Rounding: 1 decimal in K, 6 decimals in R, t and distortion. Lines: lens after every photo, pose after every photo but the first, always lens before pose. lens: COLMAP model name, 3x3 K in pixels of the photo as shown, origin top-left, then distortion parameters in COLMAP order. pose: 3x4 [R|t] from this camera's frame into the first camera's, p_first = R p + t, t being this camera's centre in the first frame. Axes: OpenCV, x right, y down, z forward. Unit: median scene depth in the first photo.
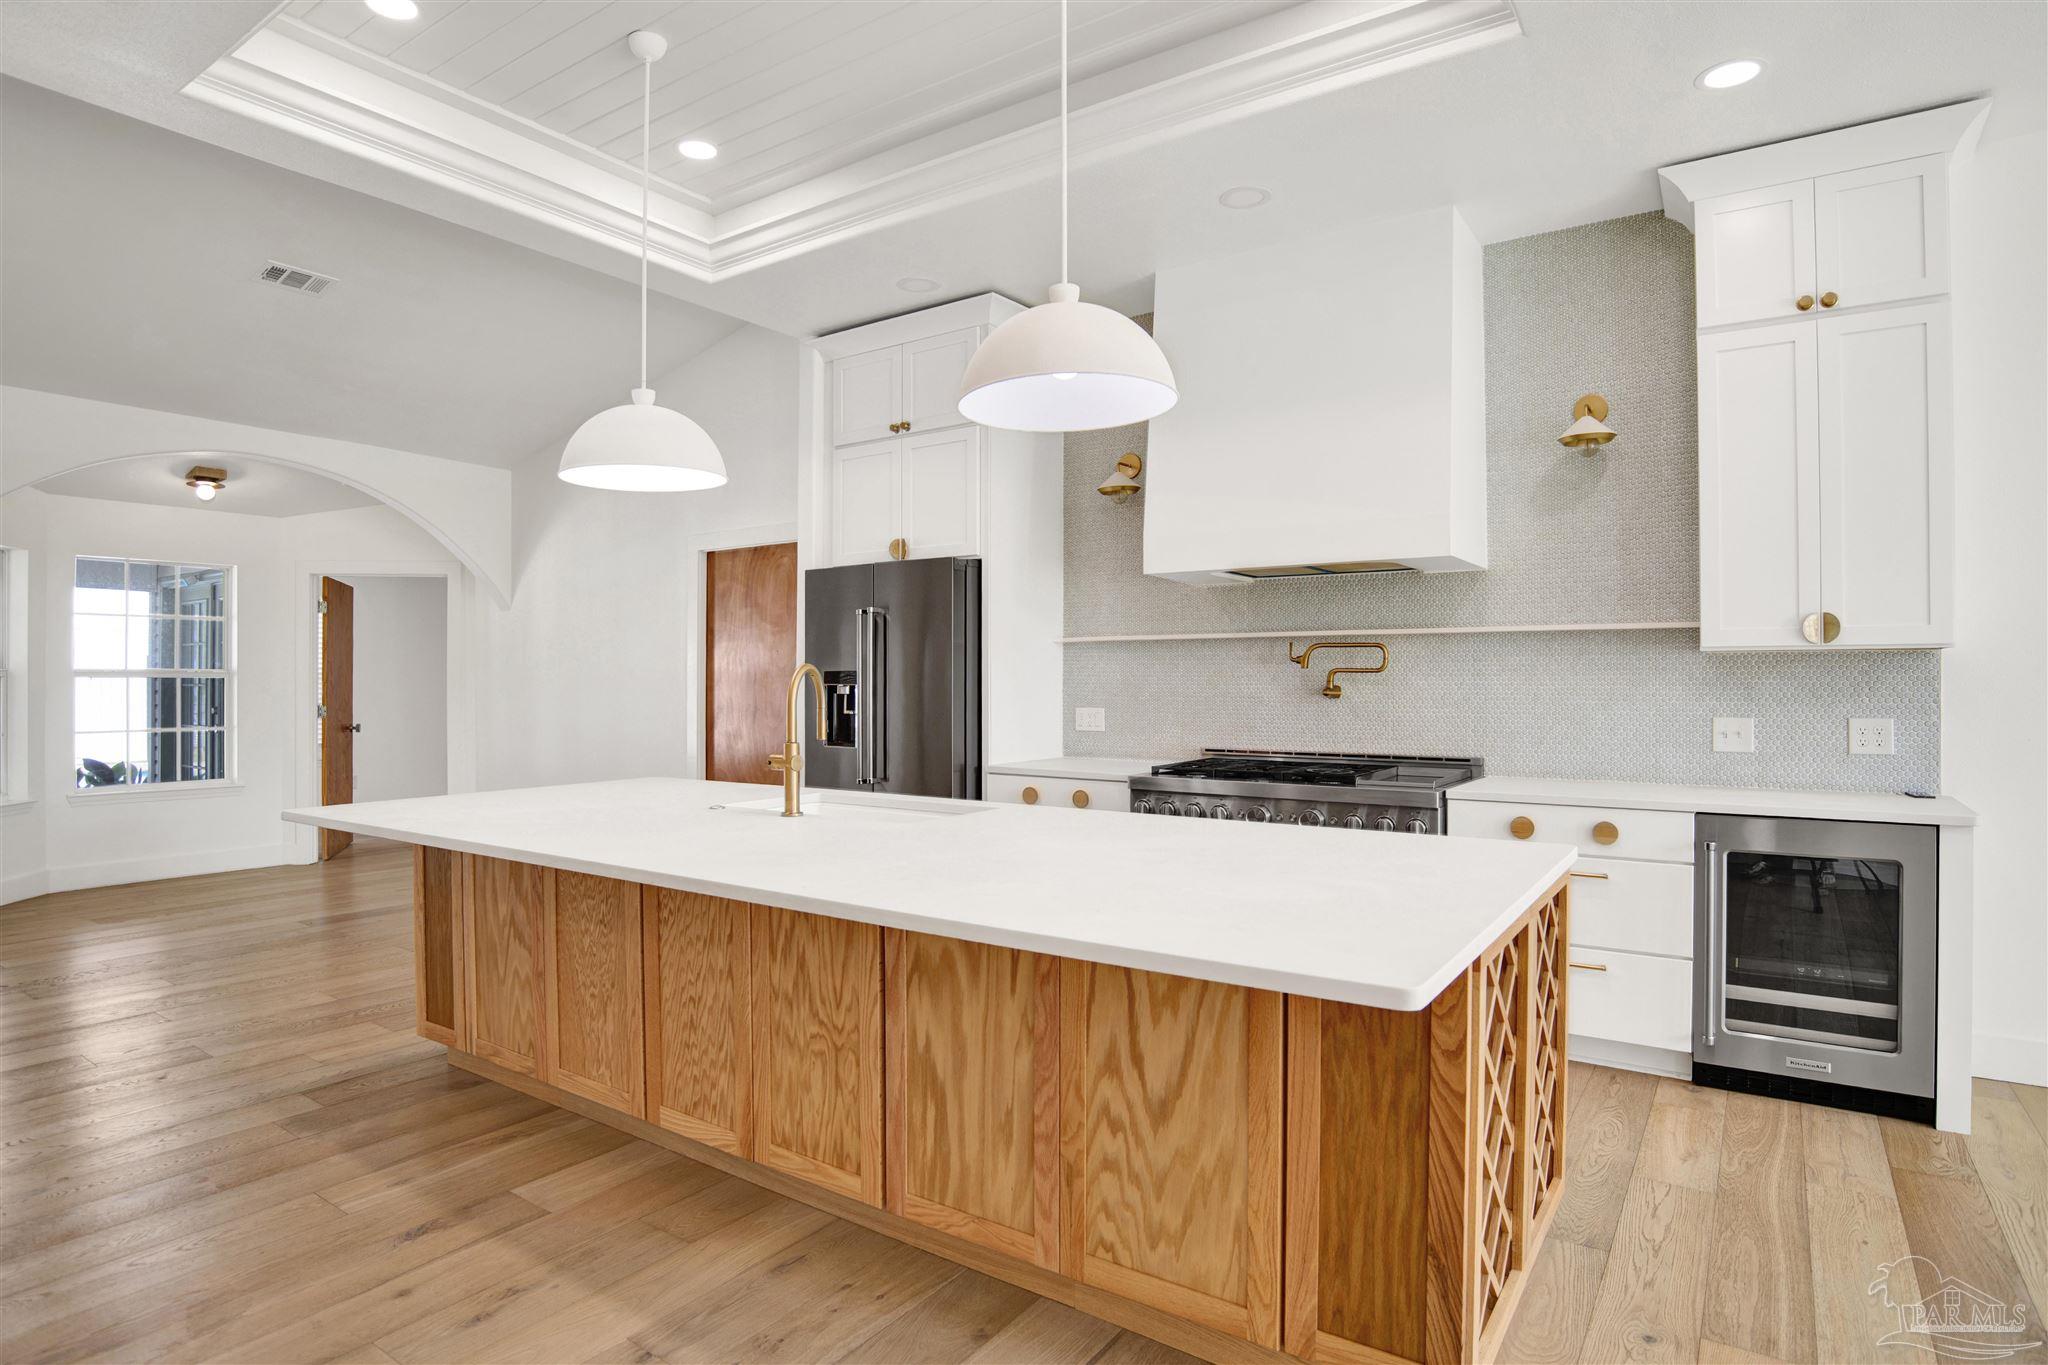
lens RADIAL K [[1100.6, 0, 1038.3], [0, 1100.6, 683.5], [0, 0, 1]] dist [-0.071075, 0.023996]
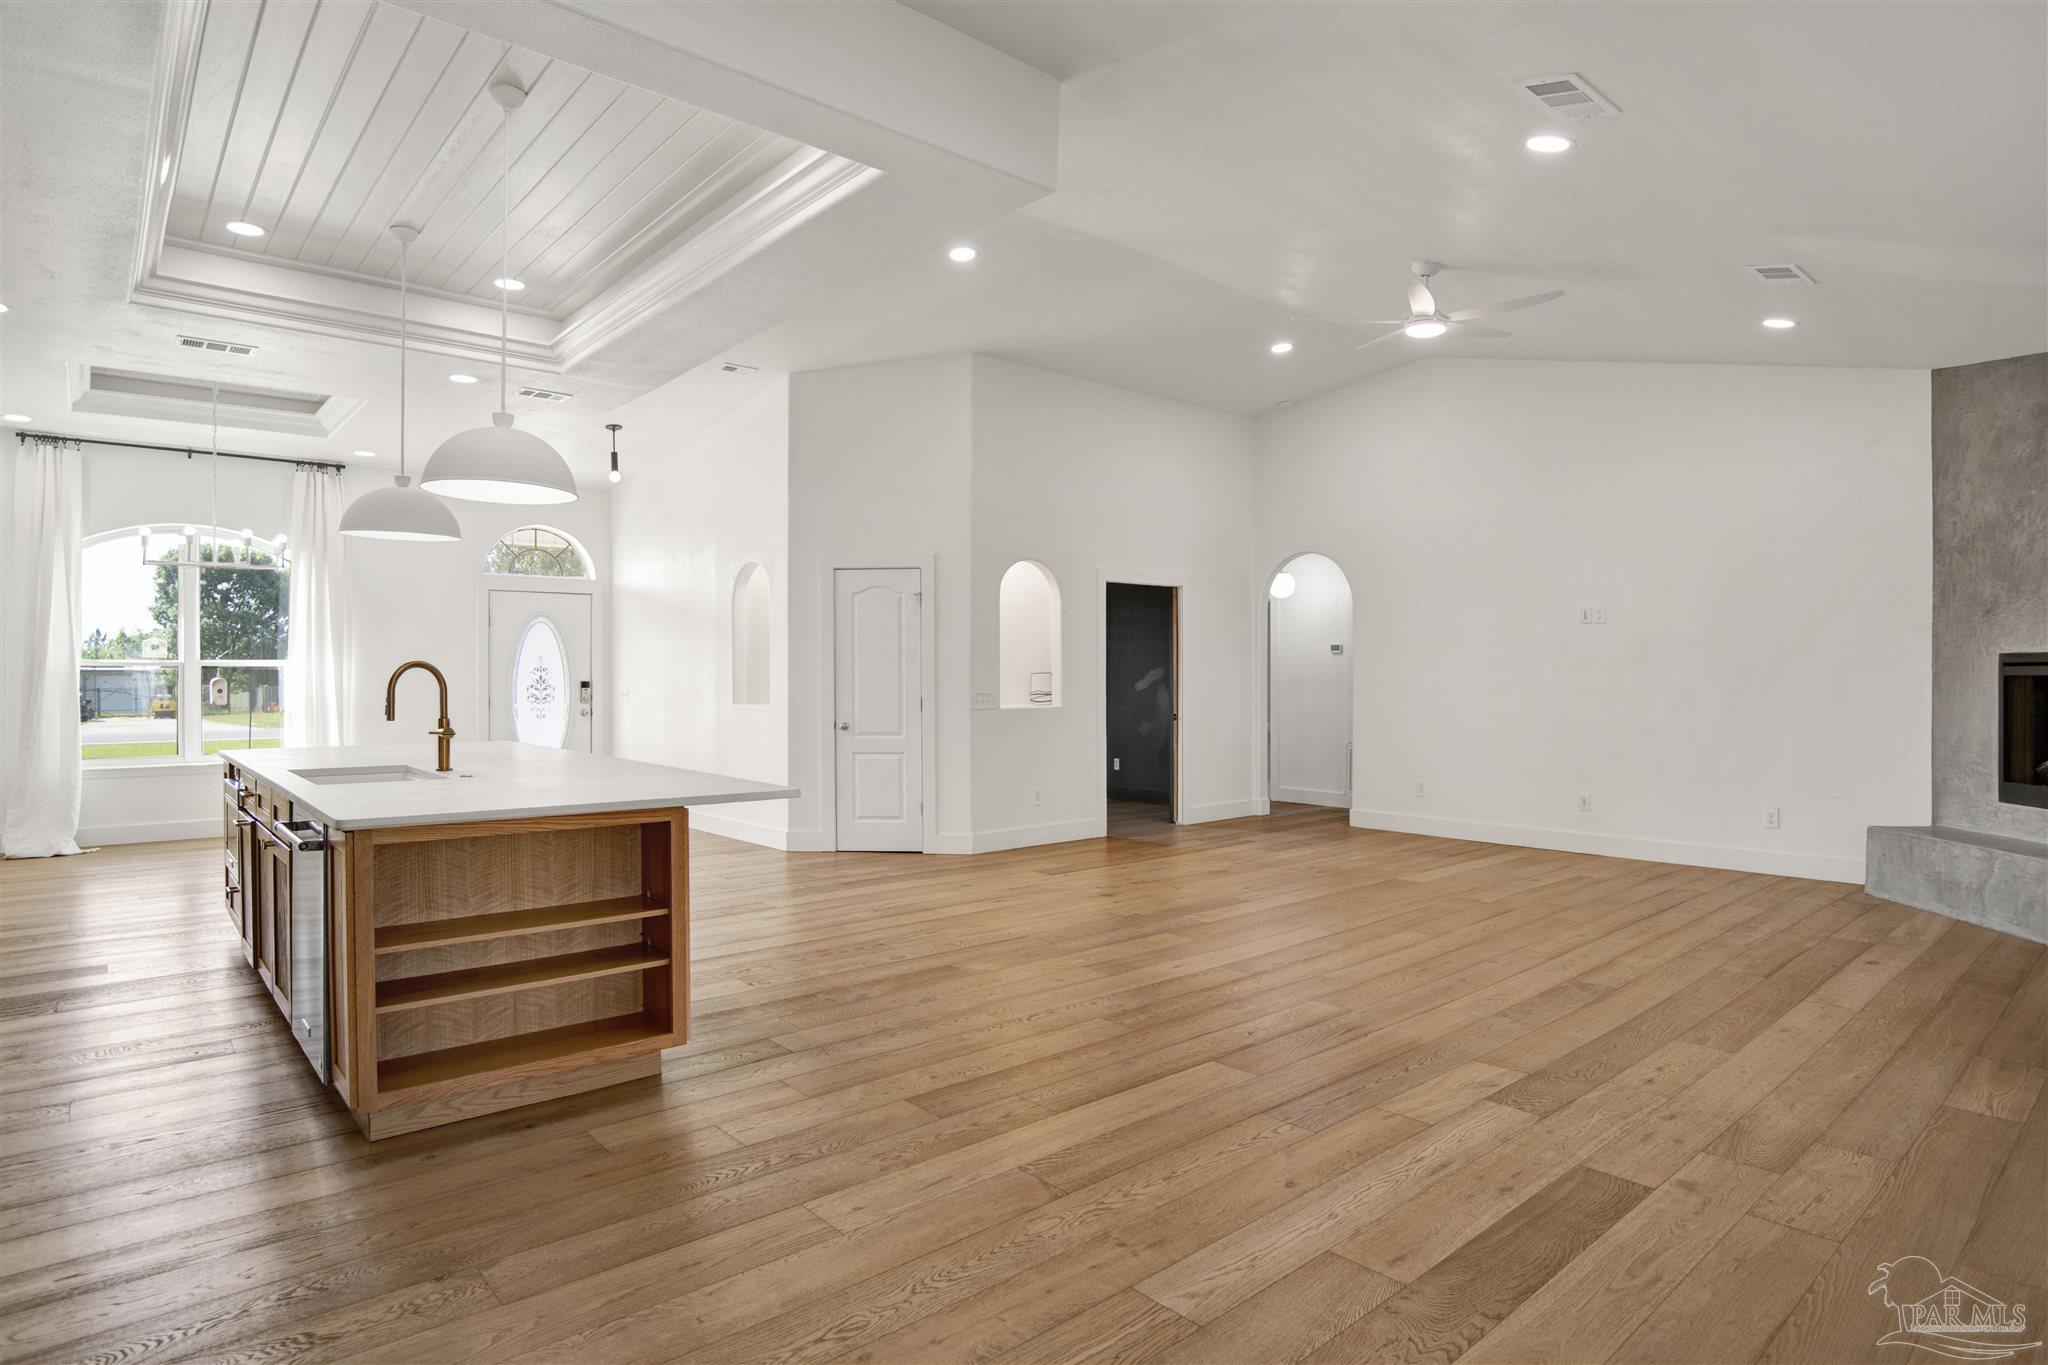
lens RADIAL K [[1100.6, 0, 1038.3], [0, 1100.6, 683.5], [0, 0, 1]] dist [-0.071075, 0.023996]
pose [[-0.968919, -0.002199, 0.247368, -0.797526], [0.001000, 0.999918, 0.012804, -0.001888], [-0.247376, 0.012654, -0.968837, 1.324189]]
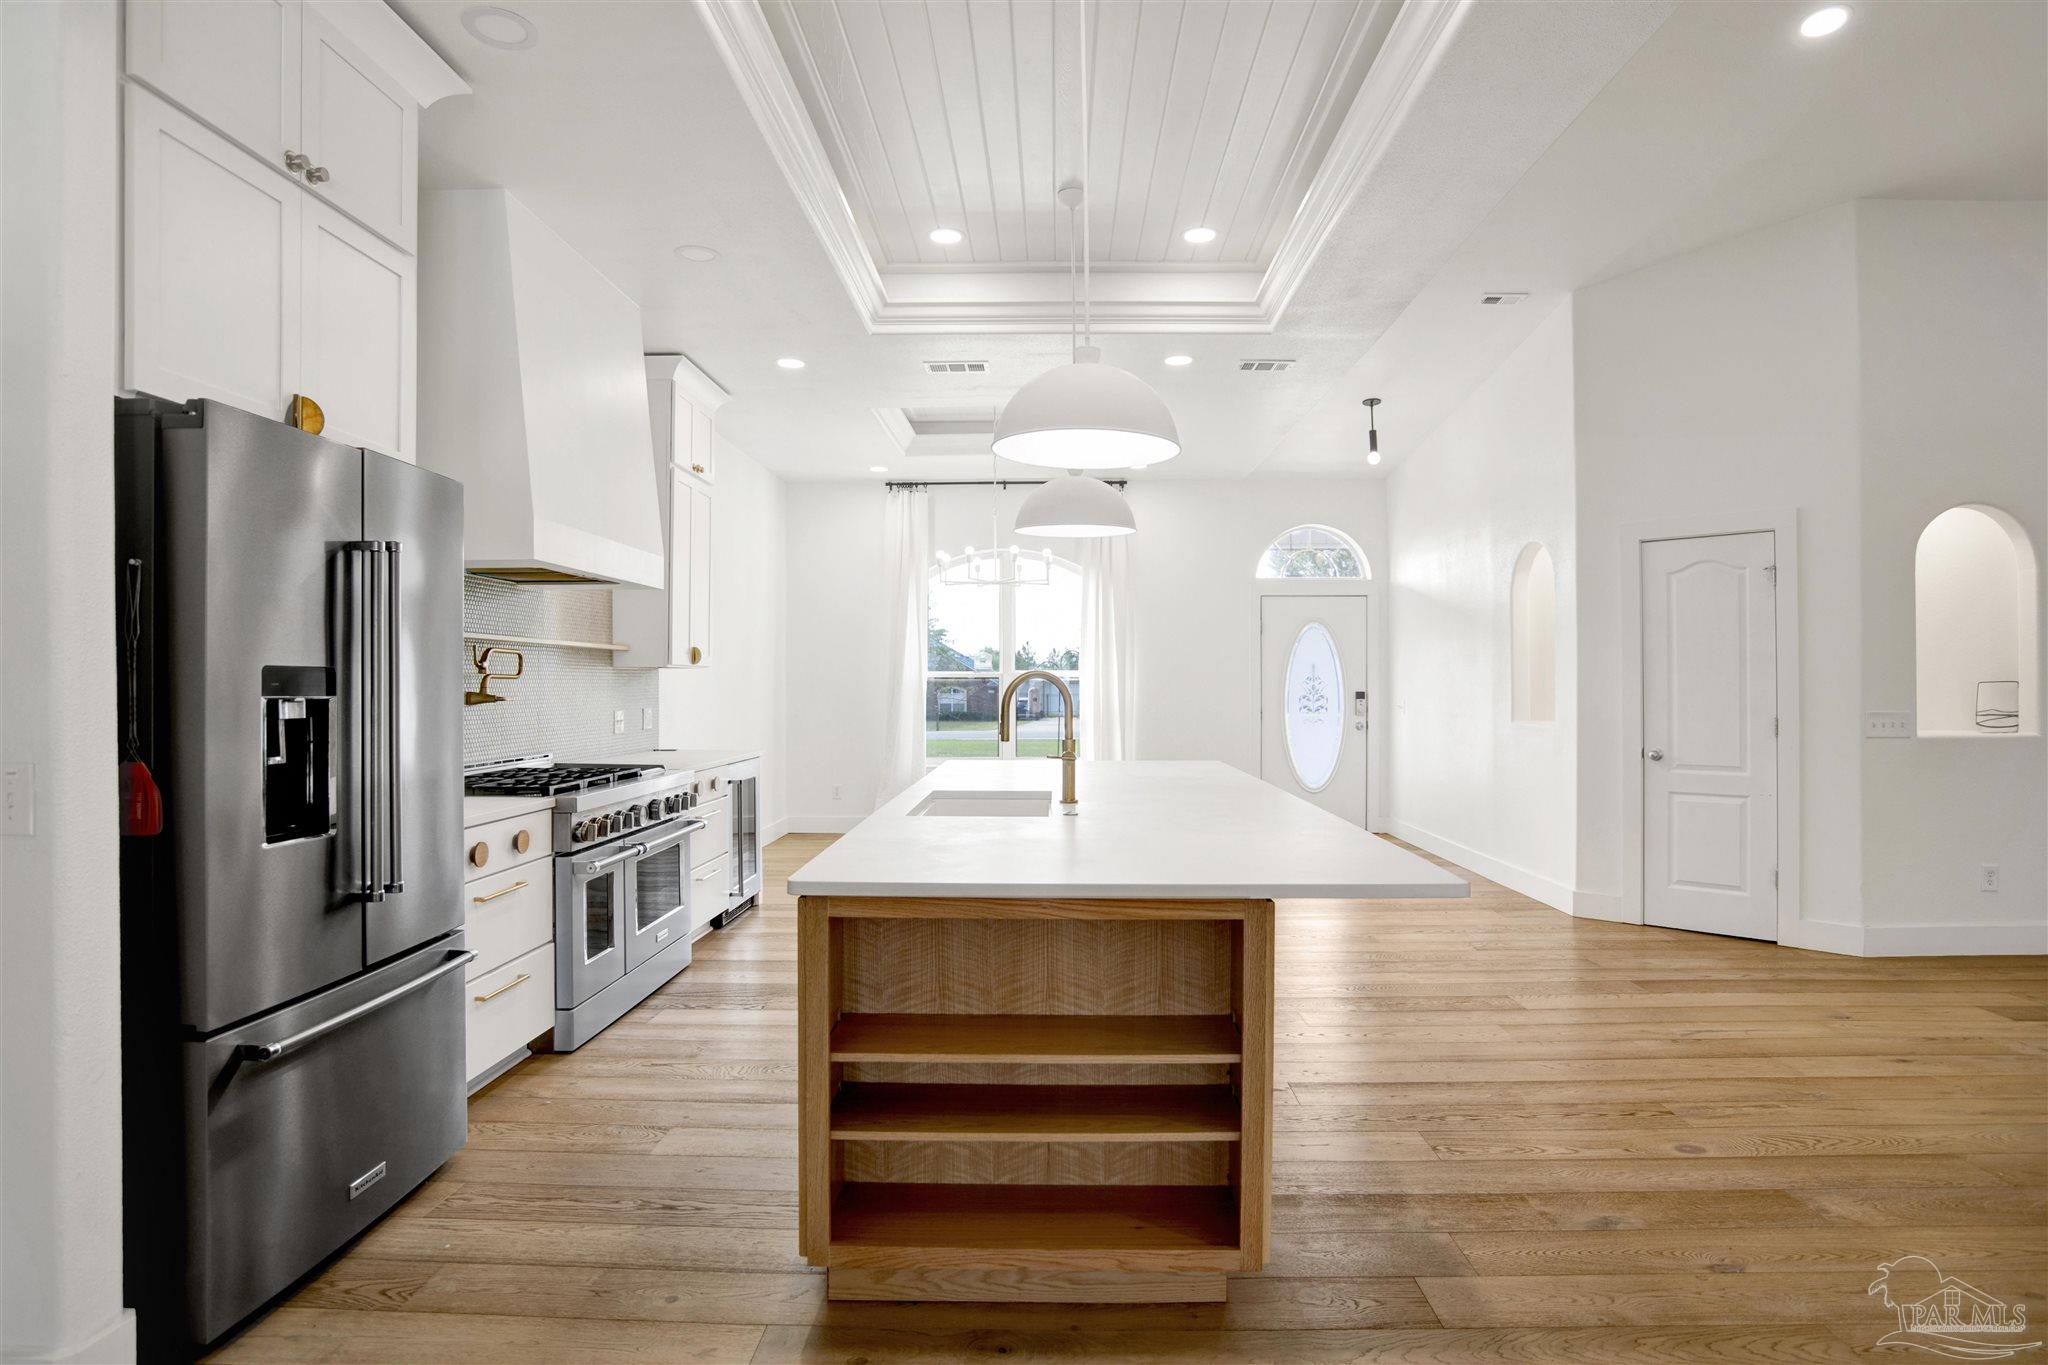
lens RADIAL K [[1099.9, 0, 1052.2], [0, 1099.9, 677.7], [0, 0, 1]] dist [-0.078418, 0.029744]
pose [[-0.556101, 0.004688, 0.831102, -0.724650], [0.005227, 0.999984, -0.002144, -0.002895], [-0.831098, 0.003152, -0.556116, 1.024318]]
